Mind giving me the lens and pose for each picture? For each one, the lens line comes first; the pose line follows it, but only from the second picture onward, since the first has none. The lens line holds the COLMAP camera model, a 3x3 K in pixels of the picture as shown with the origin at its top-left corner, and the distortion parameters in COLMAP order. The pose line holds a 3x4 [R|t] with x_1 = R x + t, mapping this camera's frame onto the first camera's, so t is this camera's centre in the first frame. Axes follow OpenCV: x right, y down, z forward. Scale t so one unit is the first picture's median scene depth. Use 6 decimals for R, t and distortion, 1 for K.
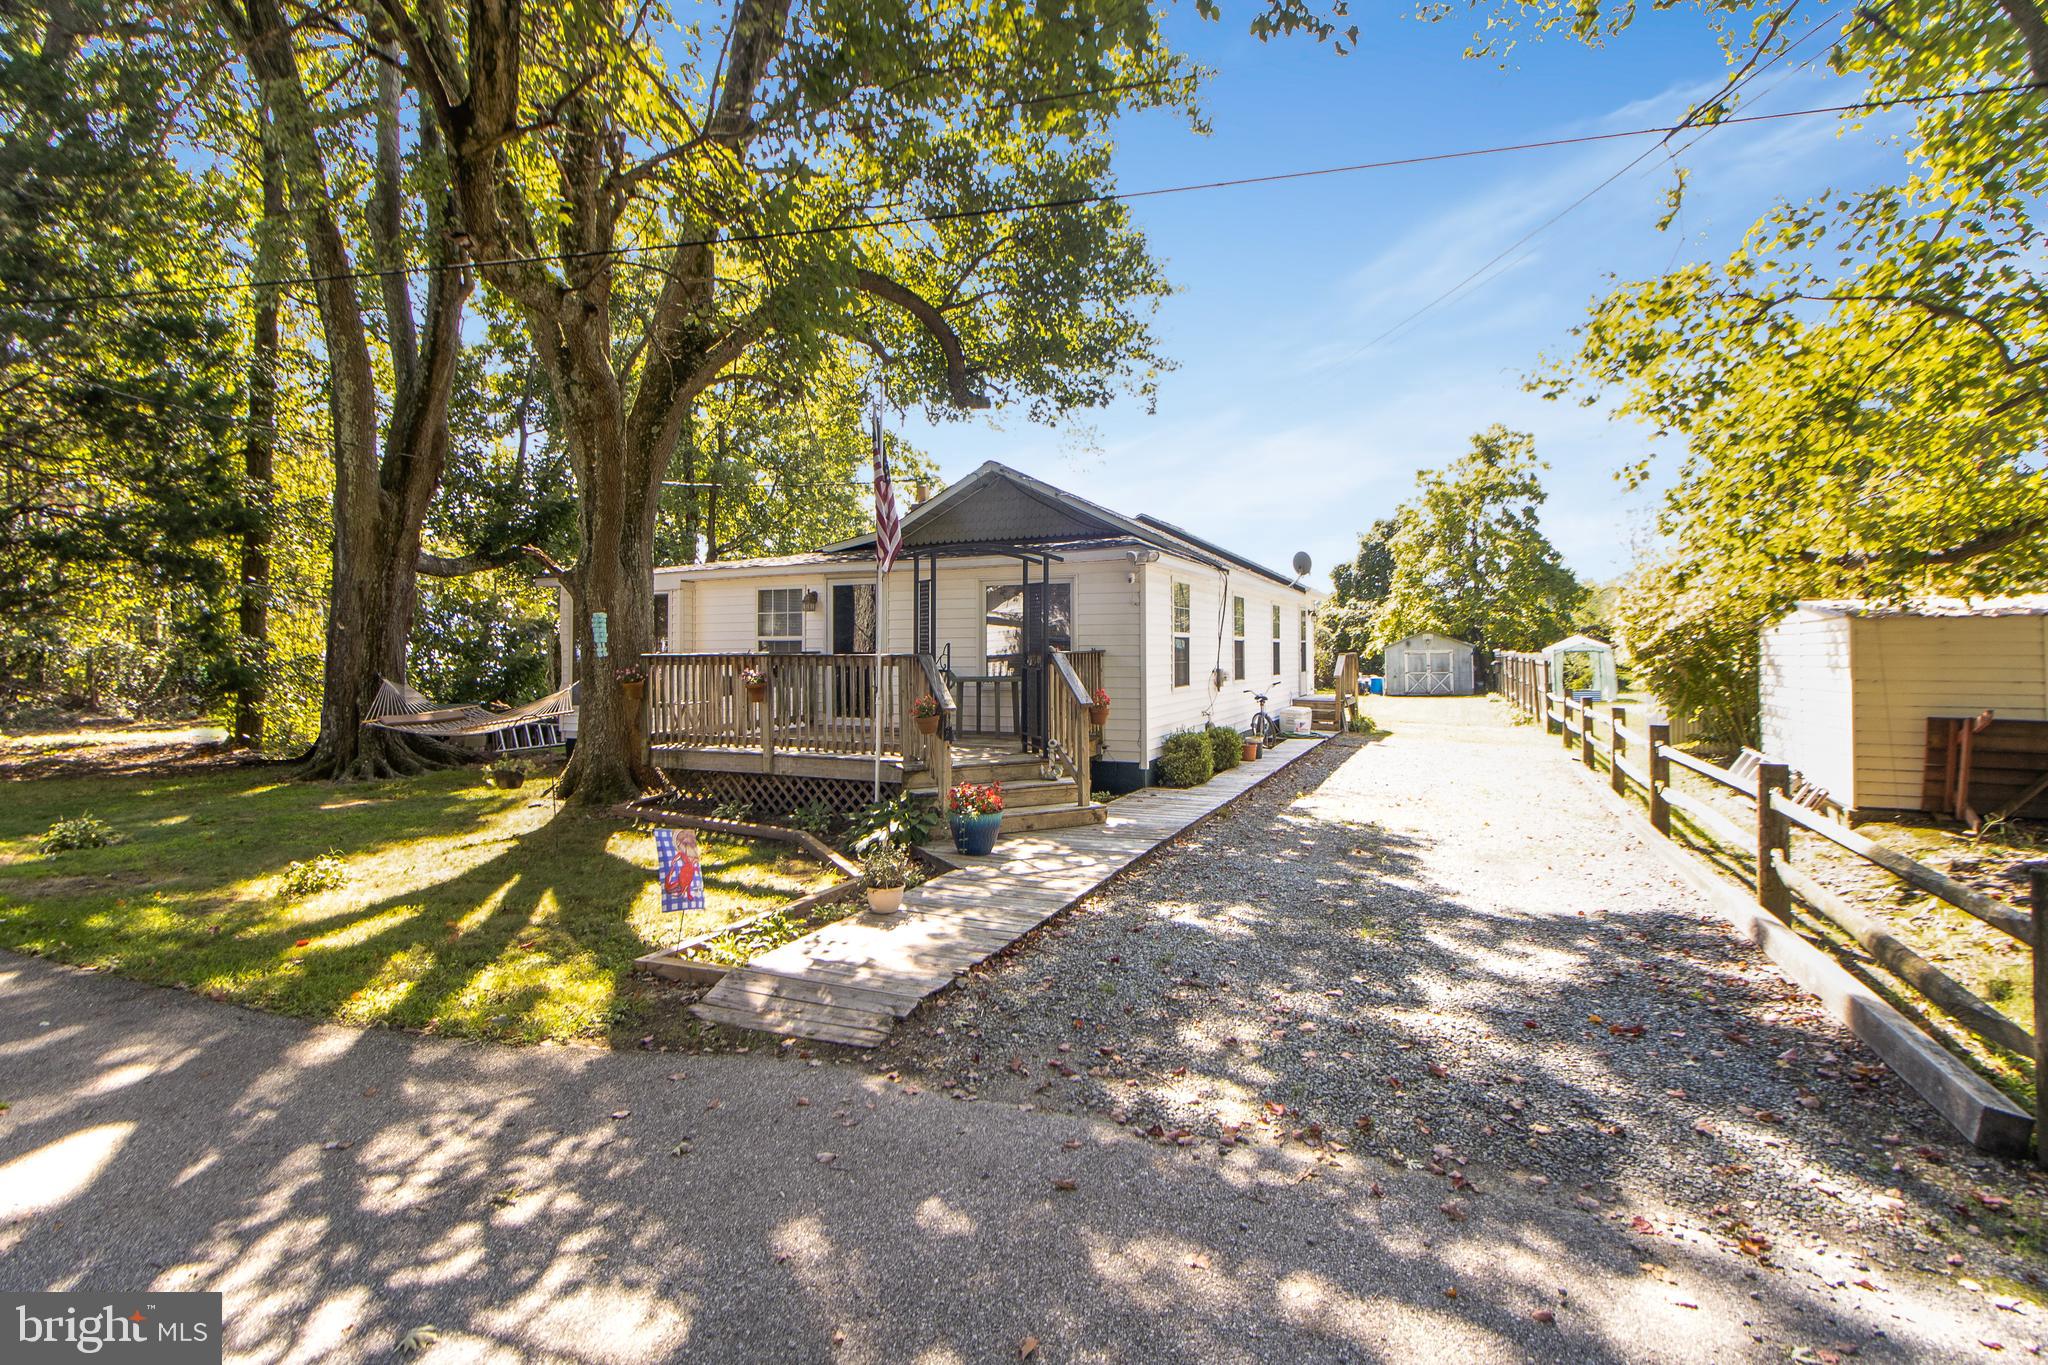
lens RADIAL K [[956.3, 0, 1033.8], [0, 956.3, 604.0], [0, 0, 1]] dist [0.004509, -0.007727]
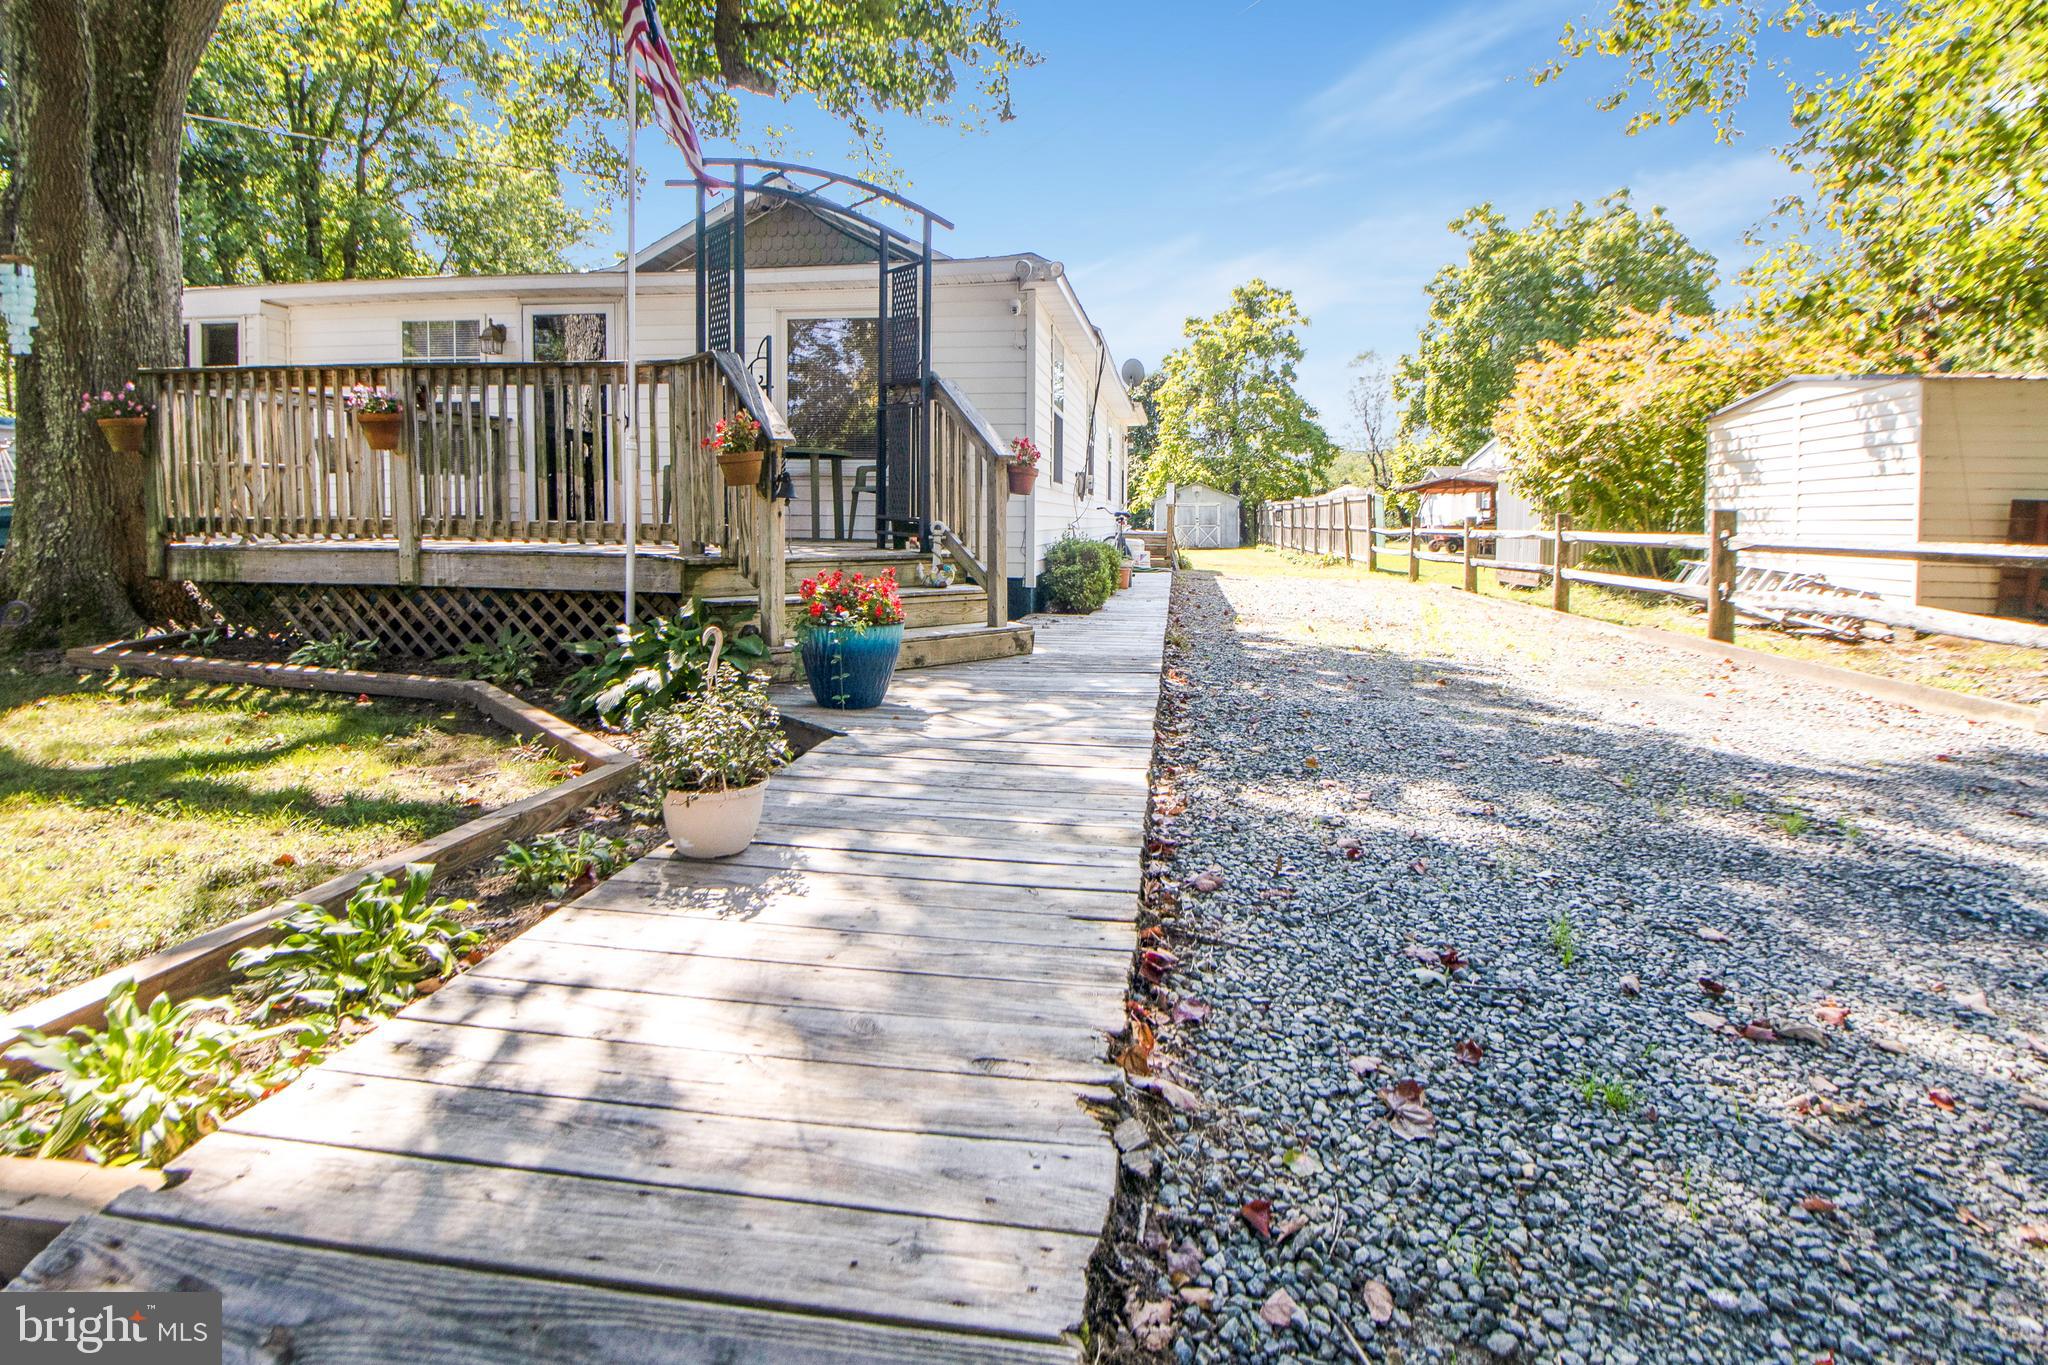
lens RADIAL K [[1009.5, 0, 1023.8], [0, 1009.5, 533.8], [0, 0, 1]] dist [0.003678, -0.000278]
pose [[0.969253, 0.003363, 0.246044, -0.080677], [-0.020717, 0.997472, 0.067978, 0.101491], [-0.245193, -0.070985, 0.966872, 0.358922]]
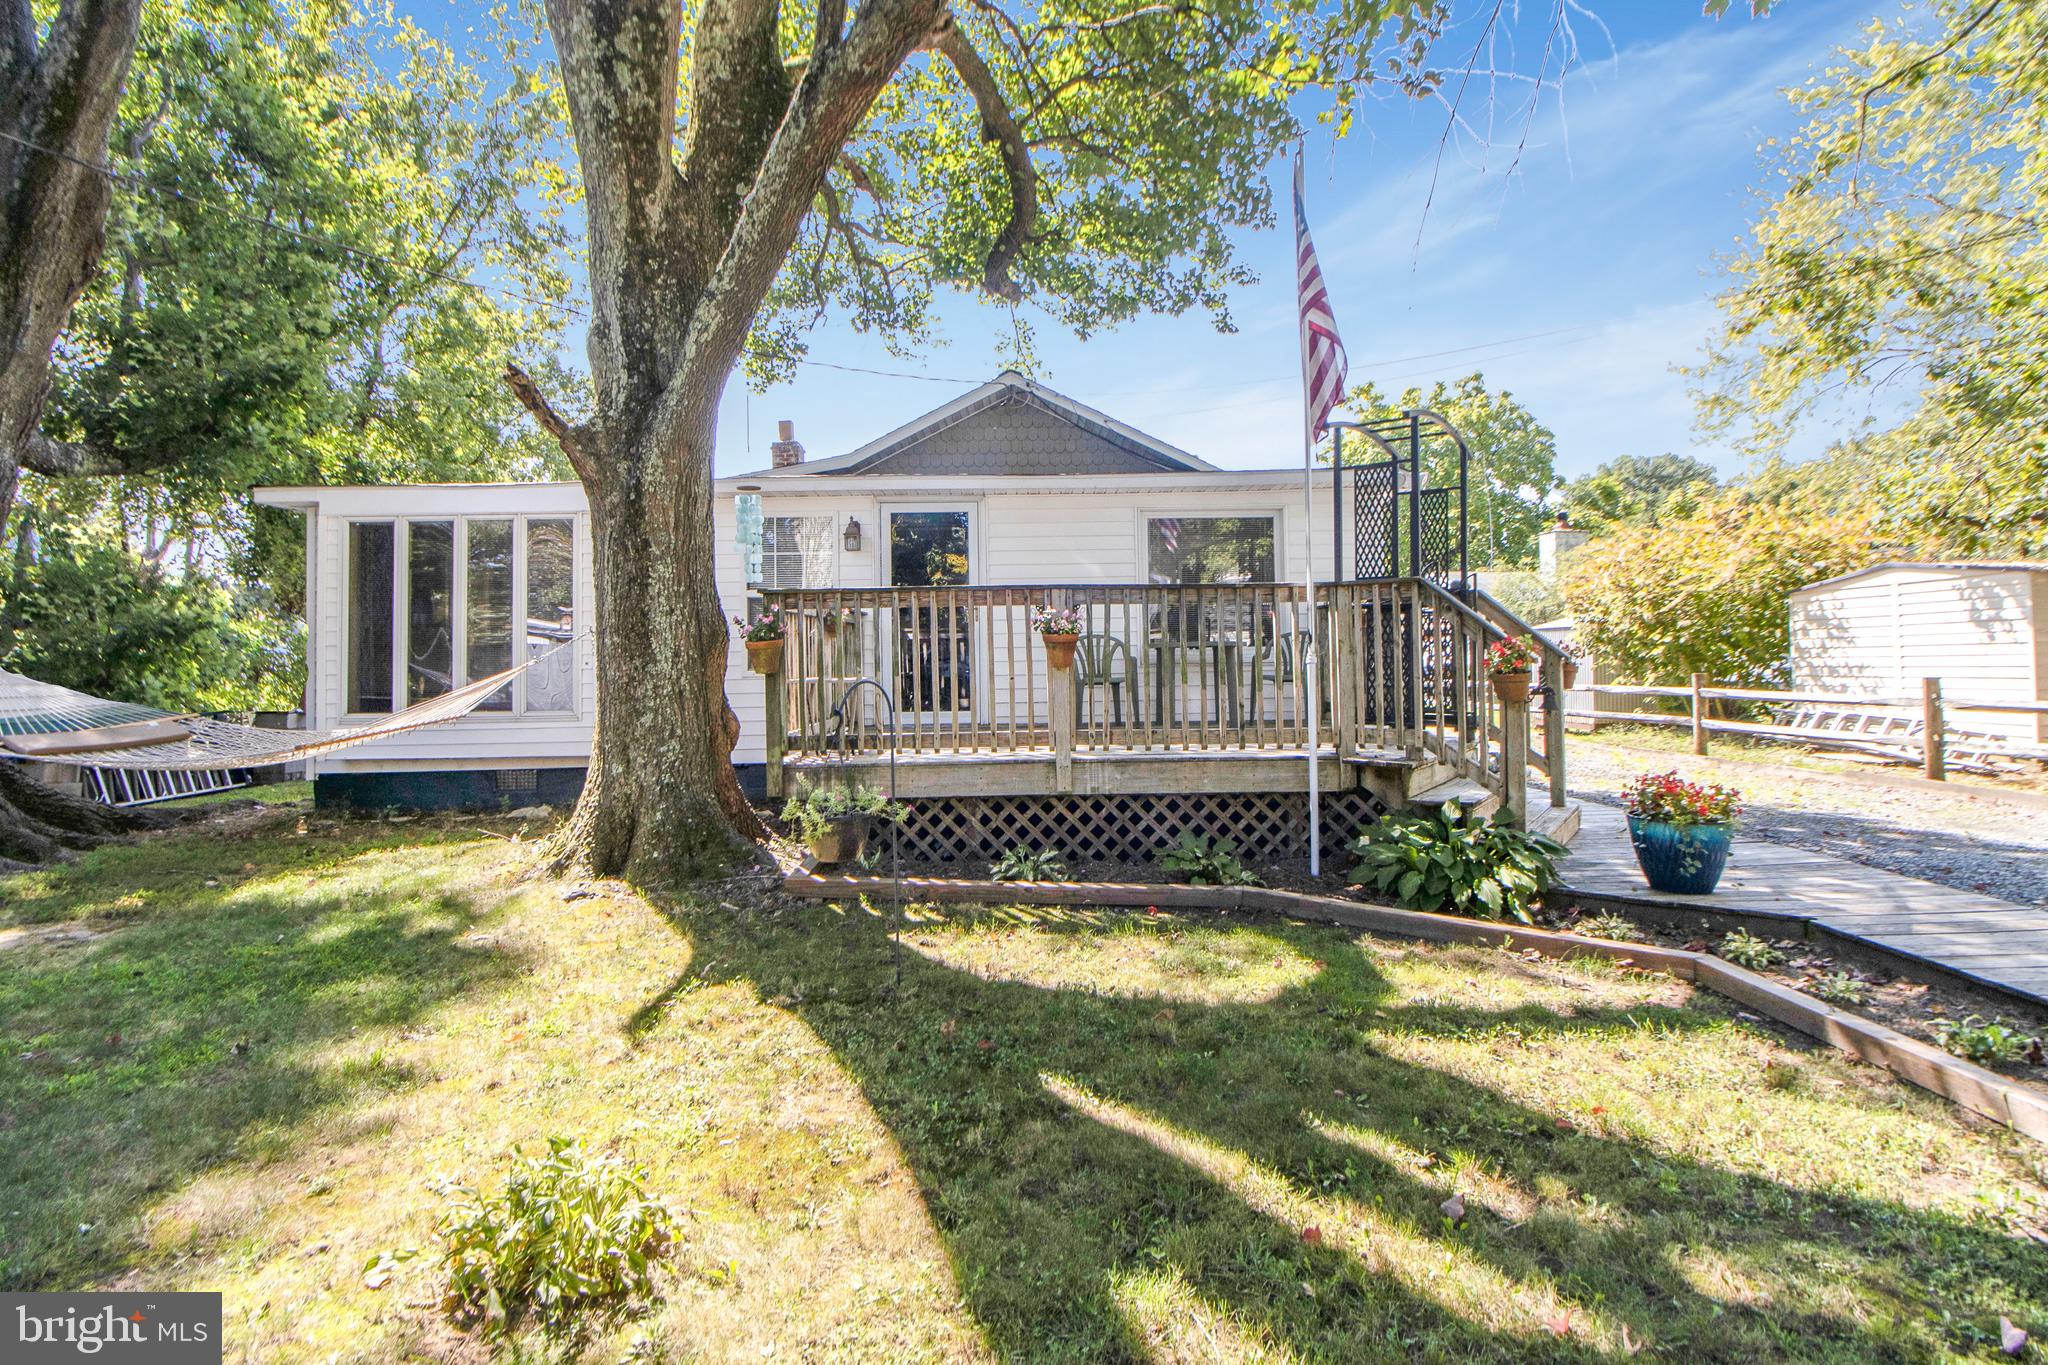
lens RADIAL K [[975.7, 0, 1054.2], [0, 975.7, 622.4], [0, 0, 1]] dist [0.024925, -0.009640]
pose [[0.902820, 0.000688, 0.430018, -0.536408], [-0.006599, 0.999903, 0.012254, 0.067503], [-0.429968, -0.013901, 0.902737, 0.477977]]
